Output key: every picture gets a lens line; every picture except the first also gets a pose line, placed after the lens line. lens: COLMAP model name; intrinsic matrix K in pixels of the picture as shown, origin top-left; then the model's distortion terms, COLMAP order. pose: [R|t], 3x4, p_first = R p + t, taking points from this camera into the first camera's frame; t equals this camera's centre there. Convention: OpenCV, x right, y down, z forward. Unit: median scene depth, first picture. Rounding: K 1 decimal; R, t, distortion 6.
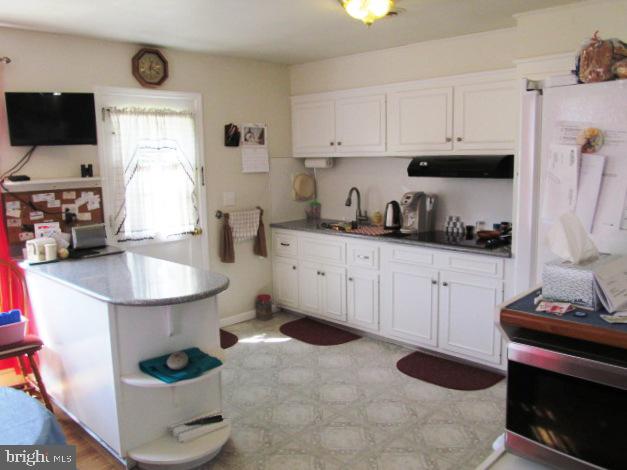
lens RADIAL K [[523.8, 0, 313.5], [0, 523.8, 235.0], [0, 0, 1]] dist [-0.073374, 0.000904]
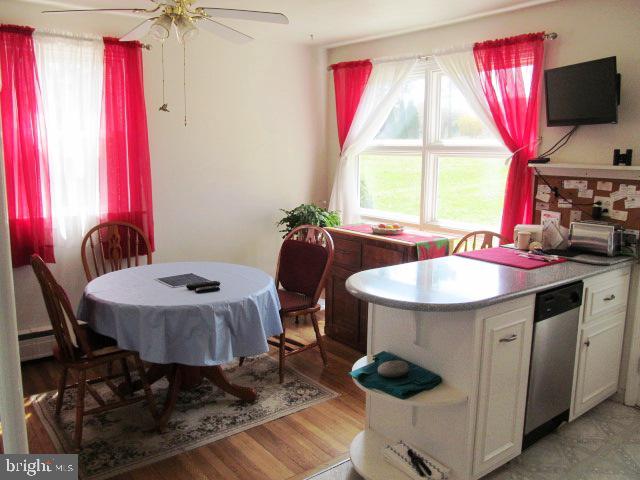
lens RADIAL K [[534.7, 0, 320.0], [0, 534.7, 240.0], [0, 0, 1]] dist [-0.073374, 0.000904]
pose [[-0.136543, 0.181480, -0.973869, 0.405865], [-0.149762, 0.967996, 0.201383, -0.091345], [0.979248, 0.173346, -0.104994, 0.639013]]
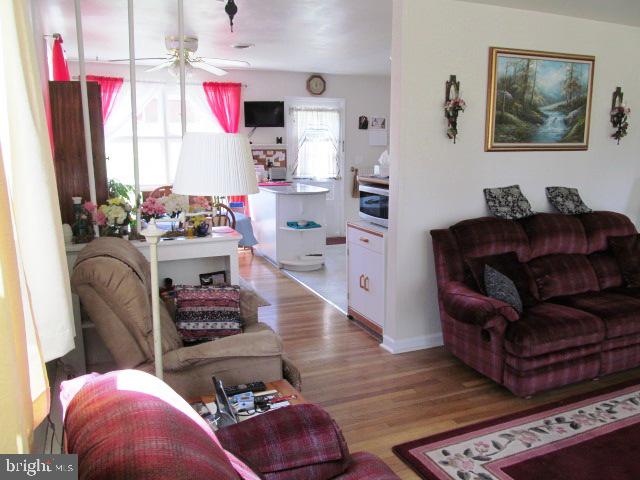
lens RADIAL K [[524.7, 0, 320.0], [0, 524.7, 240.0], [0, 0, 1]] dist [-0.067379, 0.011327]
pose [[0.921067, 0.091851, -0.378417, 0.475996], [-0.076497, 0.995527, 0.055447, 0.126245], [0.381817, -0.022122, 0.923973, -0.762790]]
